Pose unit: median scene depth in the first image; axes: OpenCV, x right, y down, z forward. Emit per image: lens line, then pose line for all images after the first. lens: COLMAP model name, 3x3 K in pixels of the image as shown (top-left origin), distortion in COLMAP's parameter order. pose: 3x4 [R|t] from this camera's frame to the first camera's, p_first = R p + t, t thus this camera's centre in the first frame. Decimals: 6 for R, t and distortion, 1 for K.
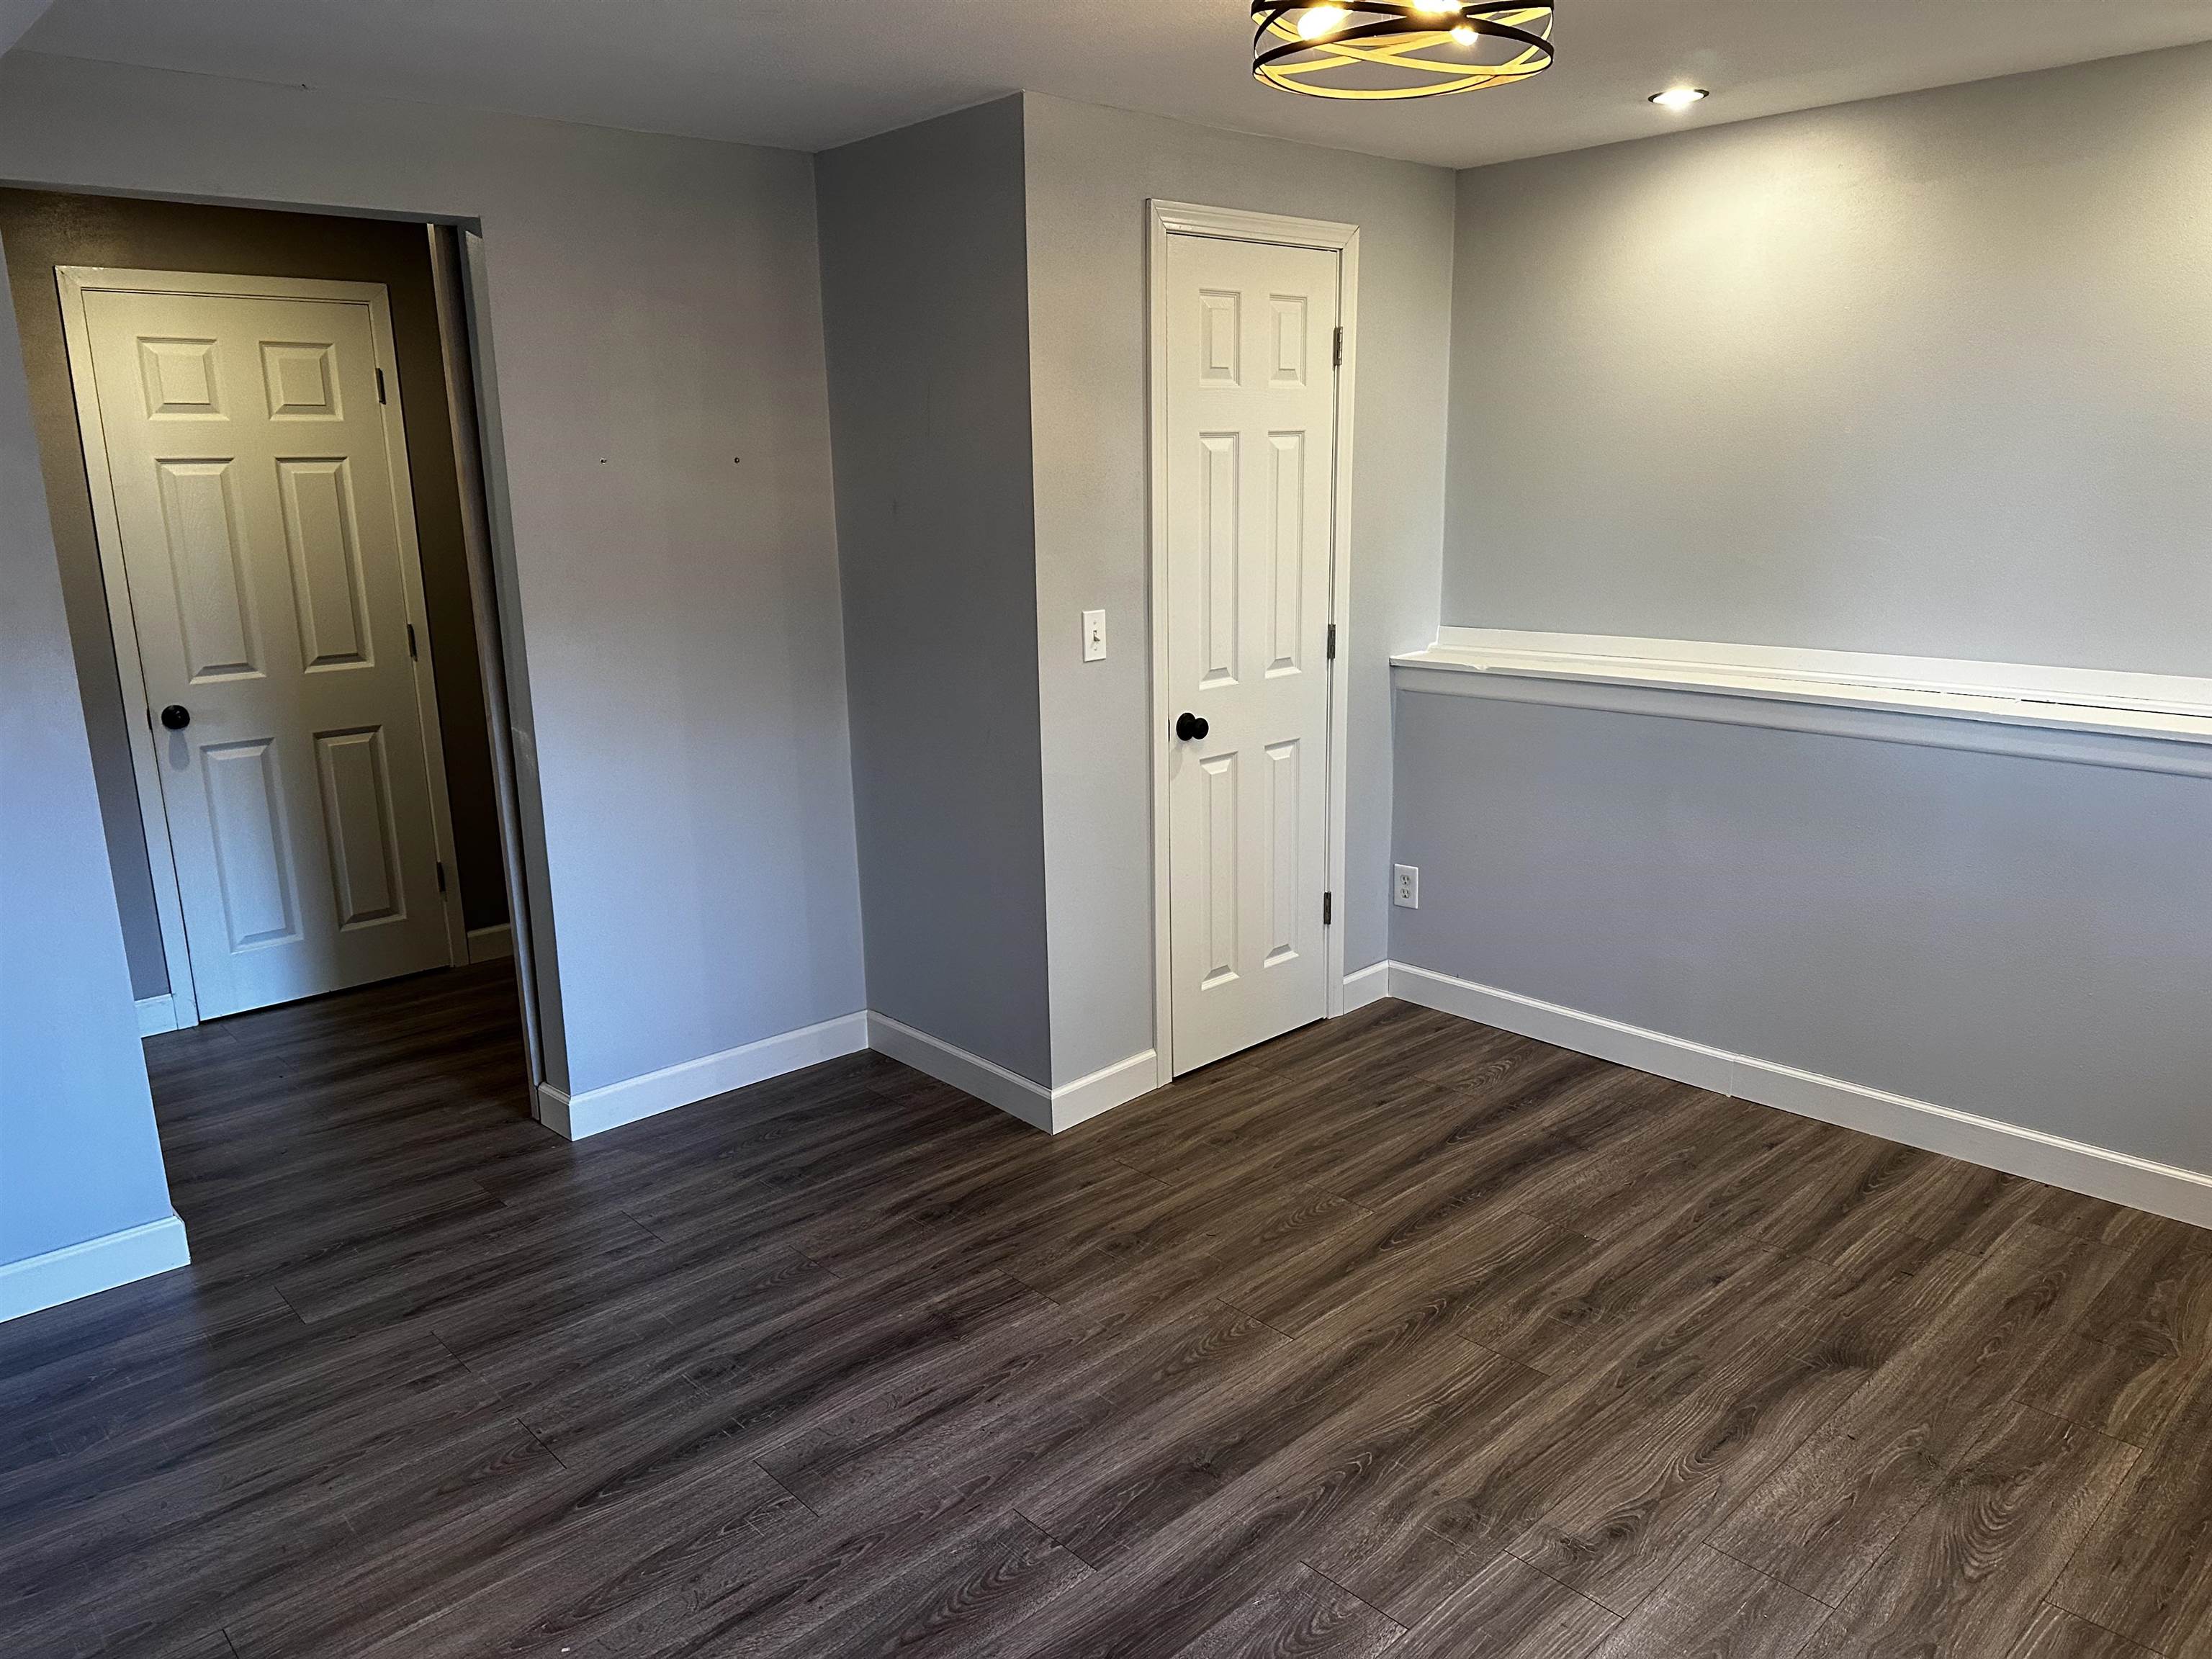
lens RADIAL K [[1559.9, 0, 1120.4], [0, 1559.9, 809.1], [0, 0, 1]] dist [0.097359, -0.106102]
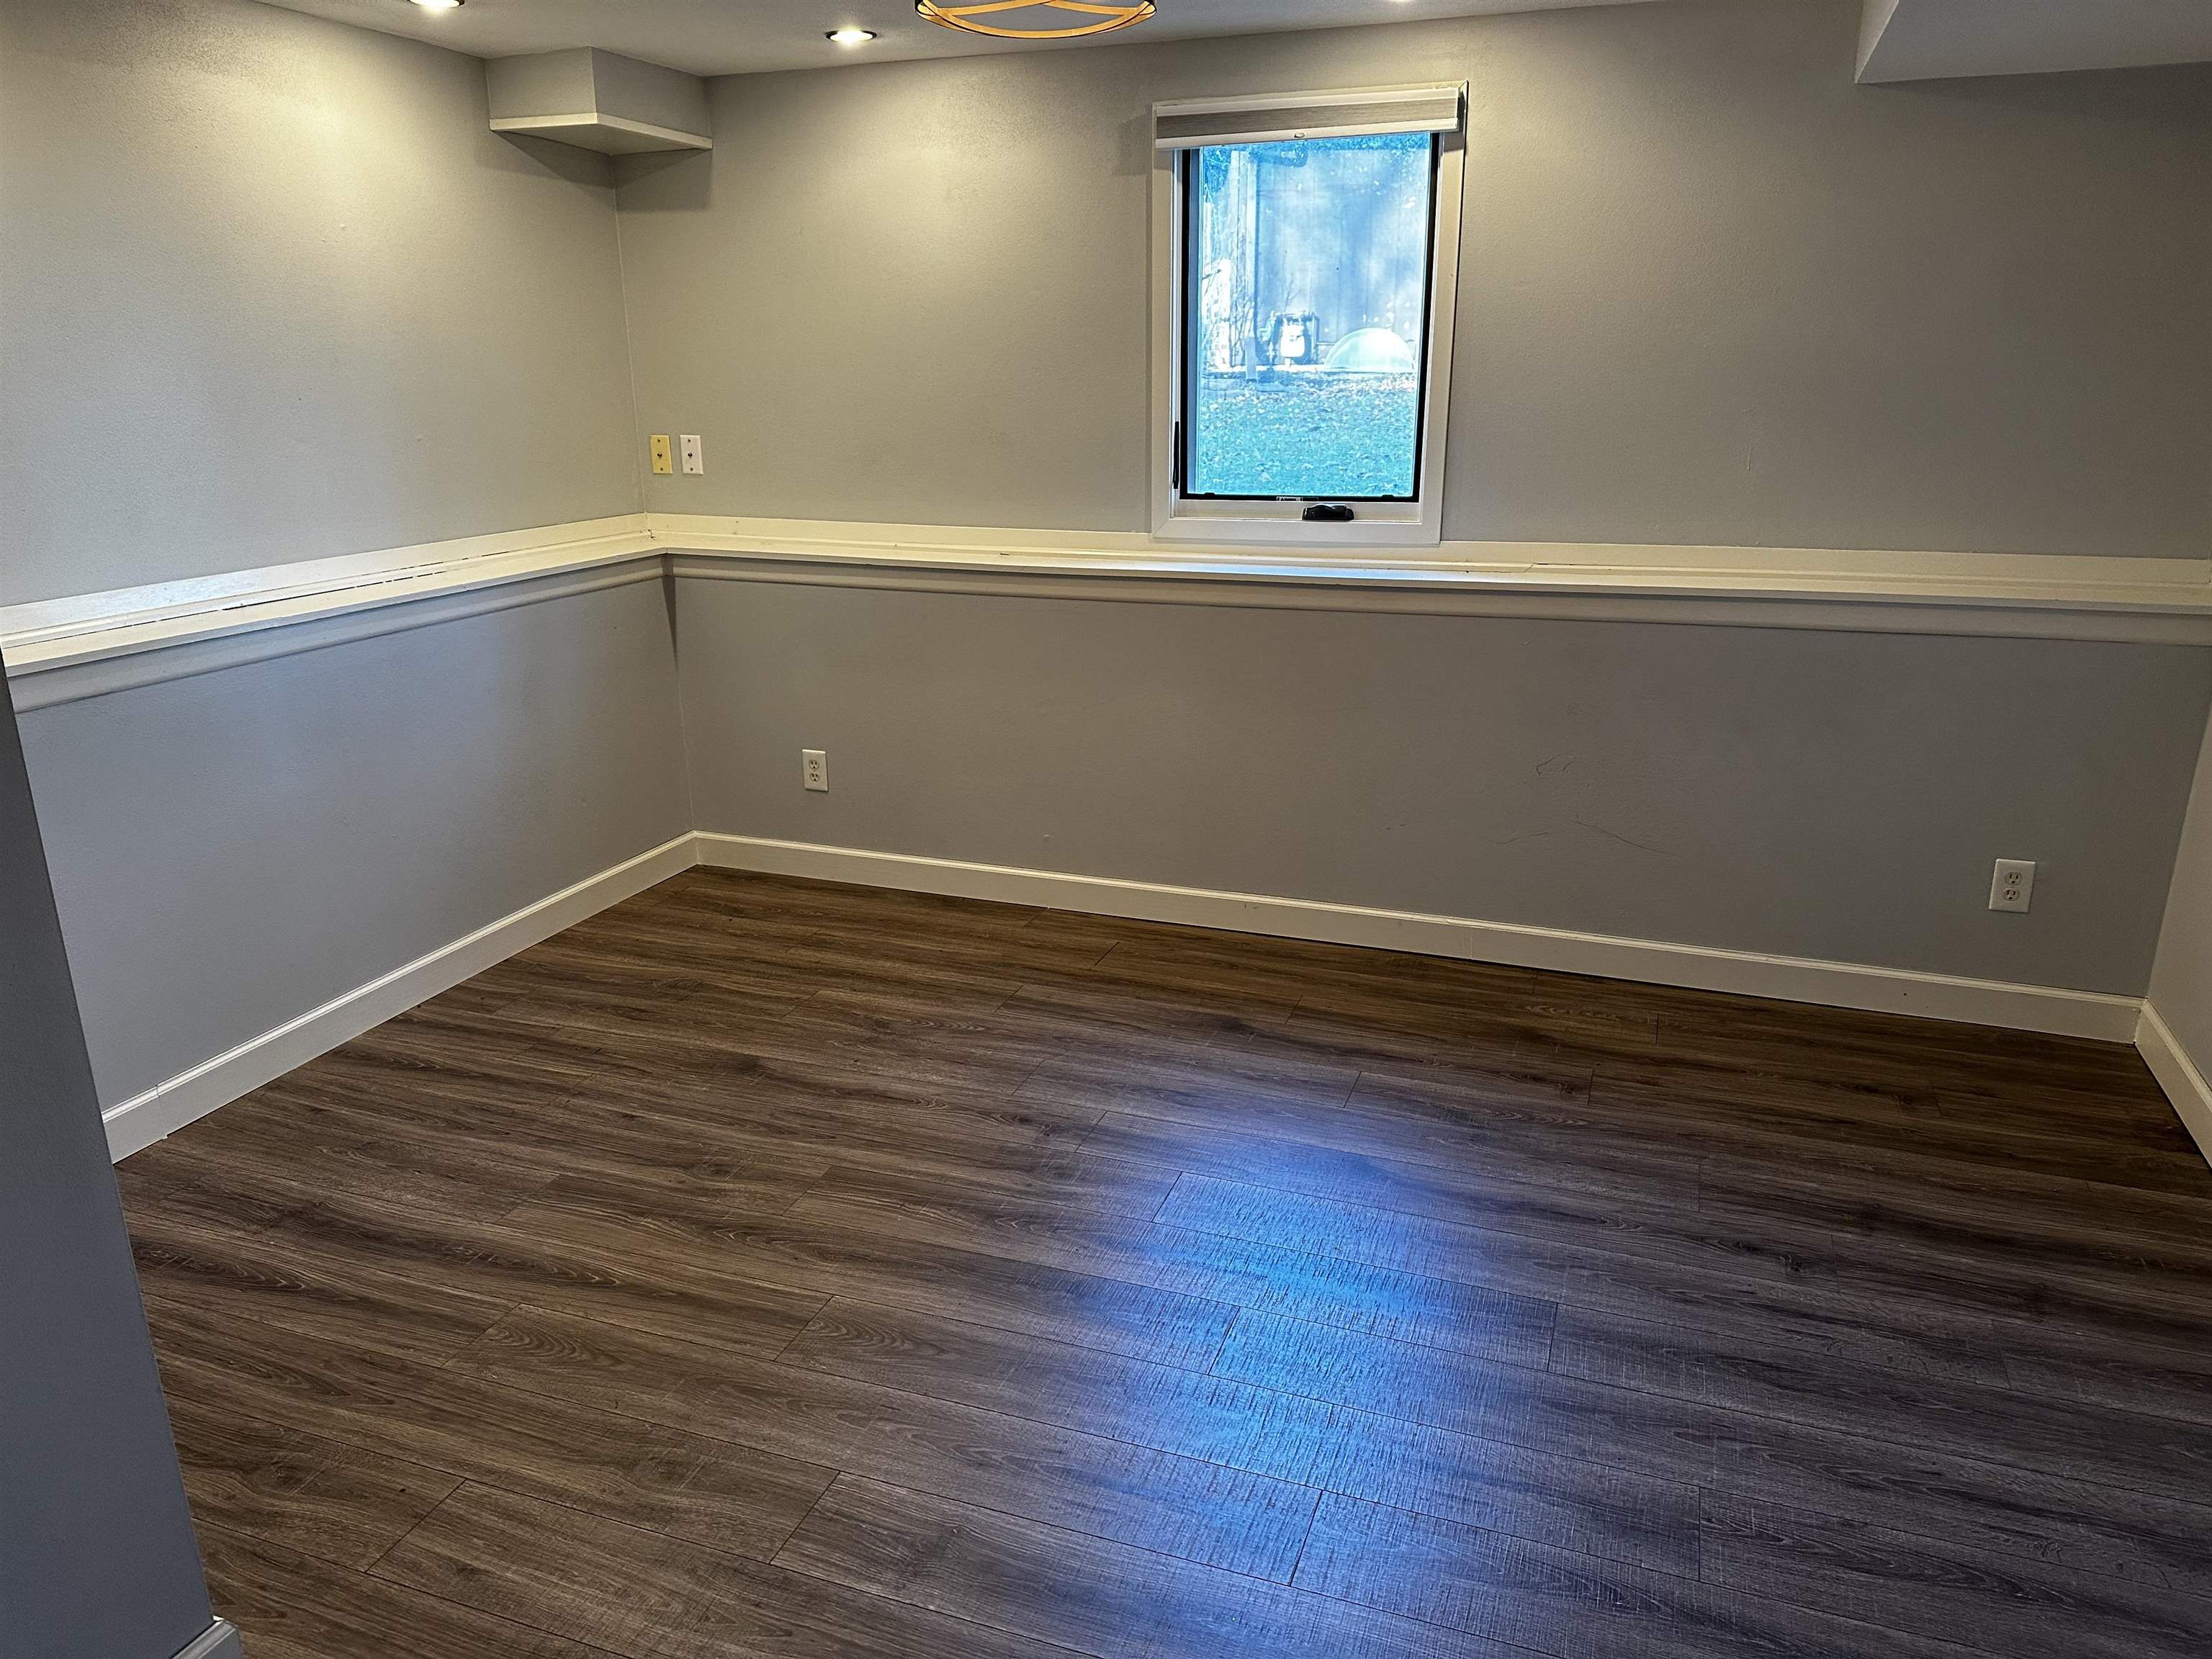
lens RADIAL K [[1559.9, 0, 1117.7], [0, 1559.9, 836.4], [0, 0, 1]] dist [0.097359, -0.106102]
pose [[-0.462442, -0.229170, 0.856521, -0.662001], [0.211567, 0.909595, 0.357597, -0.194912], [-0.861038, 0.346579, -0.372150, 1.048787]]
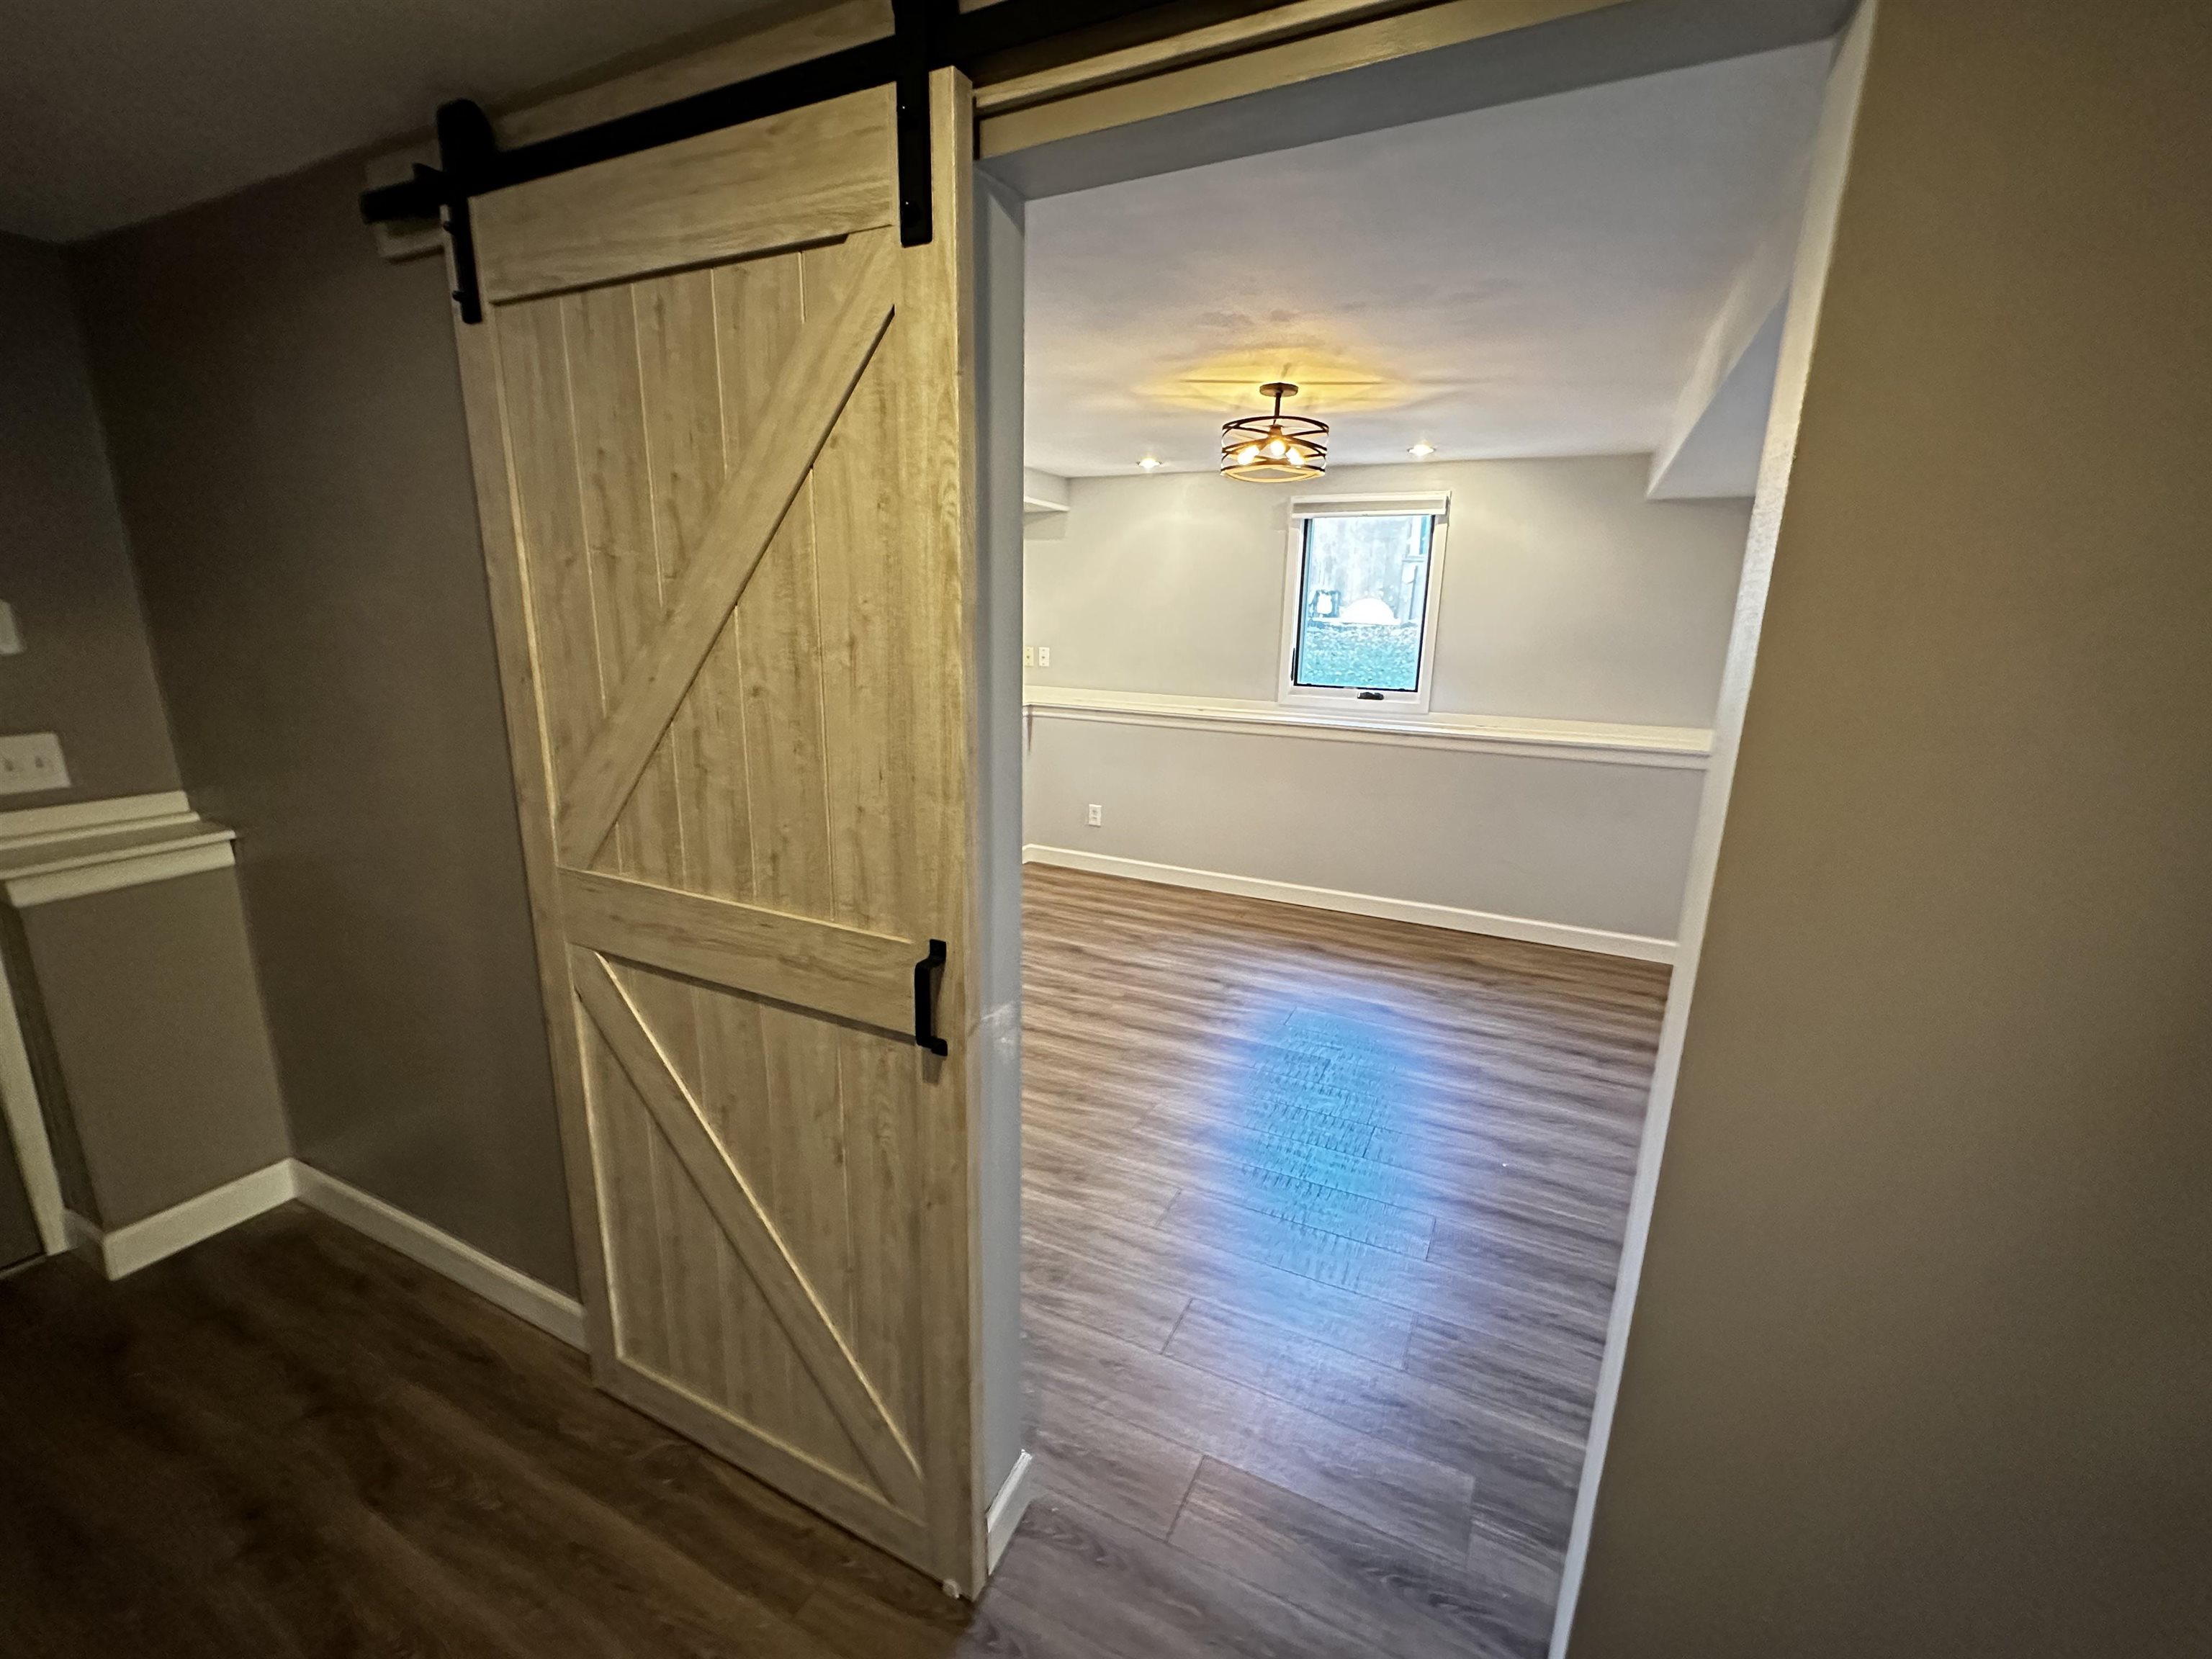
lens RADIAL K [[935.4, 0, 1097.8], [0, 935.4, 839.1], [0, 0, 1]] dist [-0.002275, 0.000047]
pose [[-0.363191, -0.206282, 0.908593, -0.854549], [0.192501, 0.937528, 0.289799, -0.248244], [-0.911612, 0.280158, -0.300792, 1.261719]]
